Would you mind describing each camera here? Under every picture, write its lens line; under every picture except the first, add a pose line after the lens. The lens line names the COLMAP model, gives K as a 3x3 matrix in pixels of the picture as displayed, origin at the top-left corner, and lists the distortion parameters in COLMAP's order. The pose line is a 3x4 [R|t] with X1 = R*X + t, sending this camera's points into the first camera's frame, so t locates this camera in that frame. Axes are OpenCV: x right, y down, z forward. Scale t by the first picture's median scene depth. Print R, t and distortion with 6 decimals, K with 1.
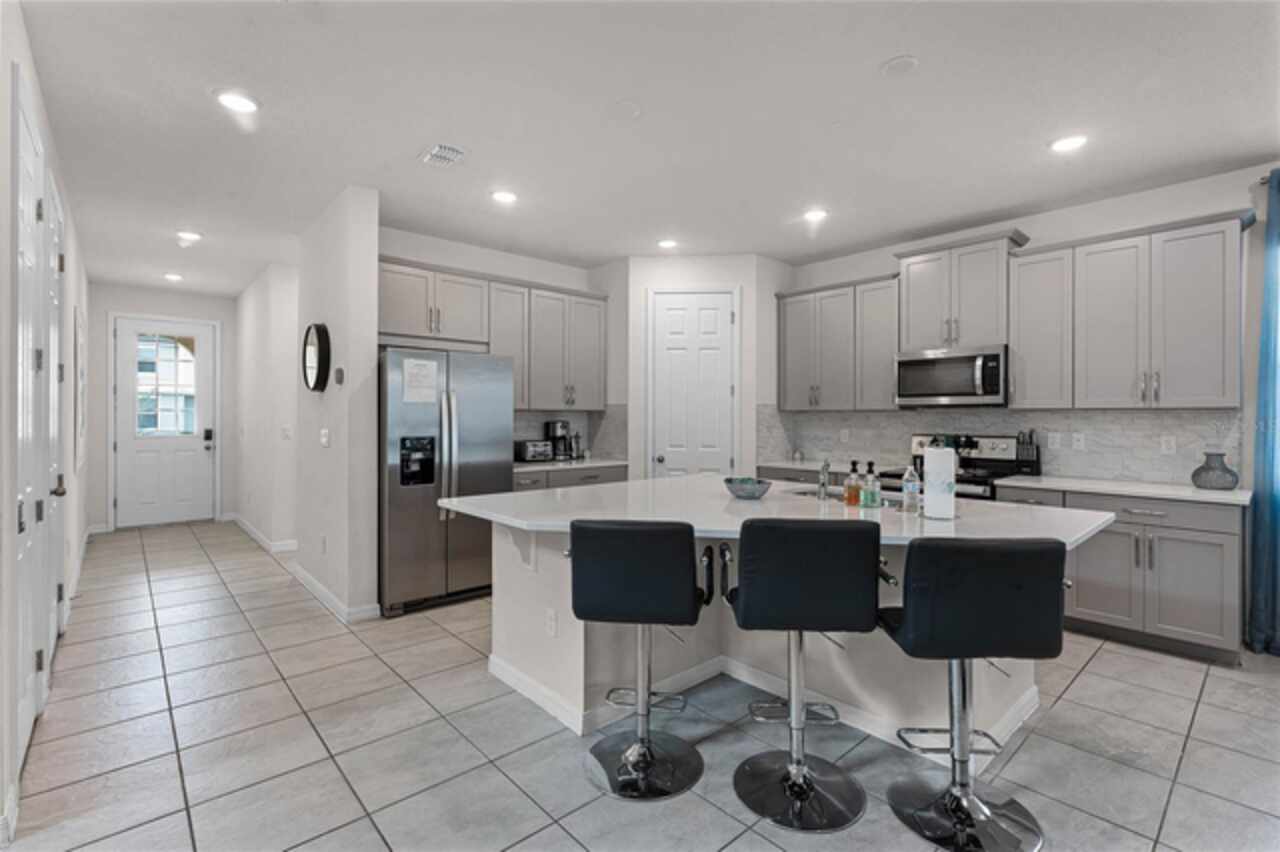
lens RADIAL K [[577.6, 0, 640.0], [0, 577.6, 426.0], [0, 0, 1]] dist [-0.001930, -0.000002]
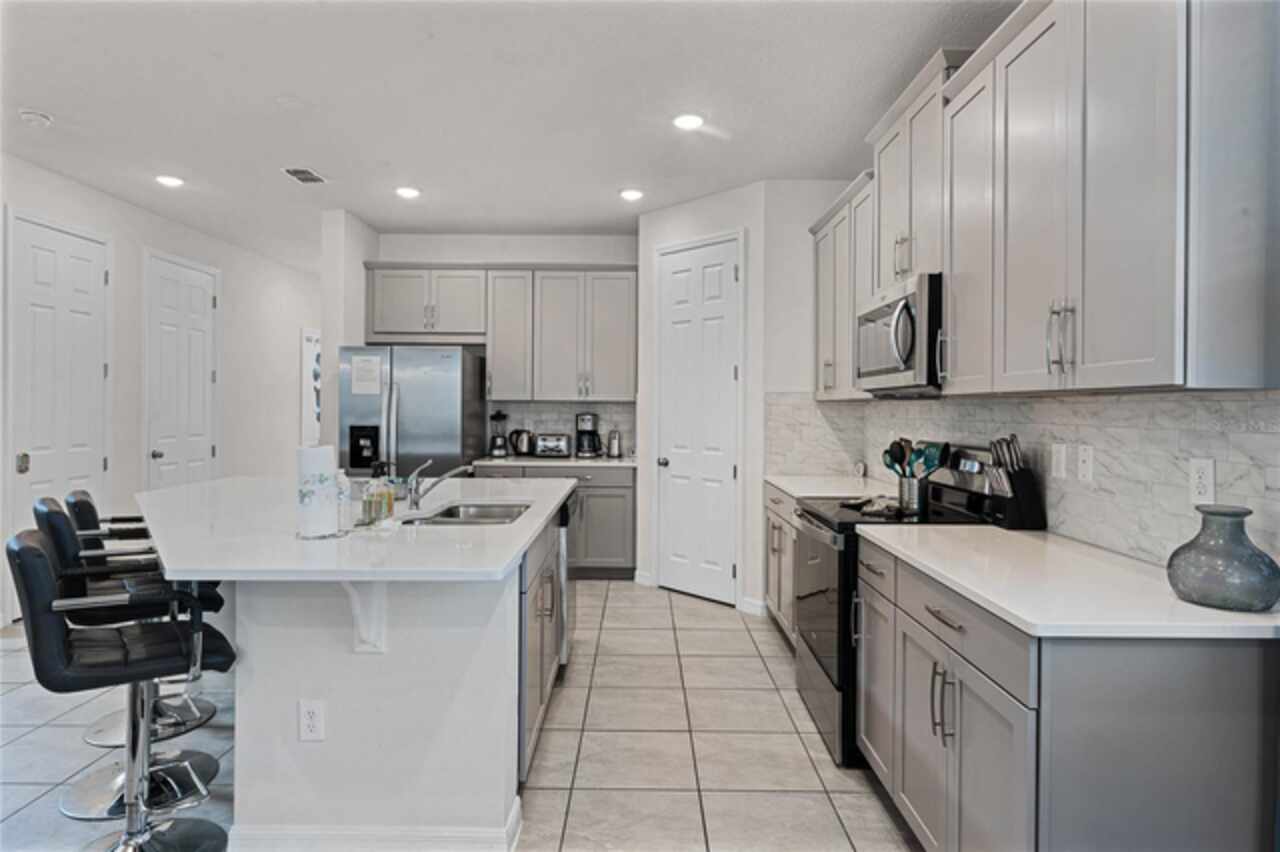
lens RADIAL K [[697.0, 0, 640.0], [0, 697.0, 426.0], [0, 0, 1]] dist [0.003376, 0.000183]
pose [[0.739666, 0.020656, -0.672657, 0.844440], [-0.018289, 0.999777, 0.010591, -0.003040], [0.672726, 0.004469, 0.739879, 0.341470]]
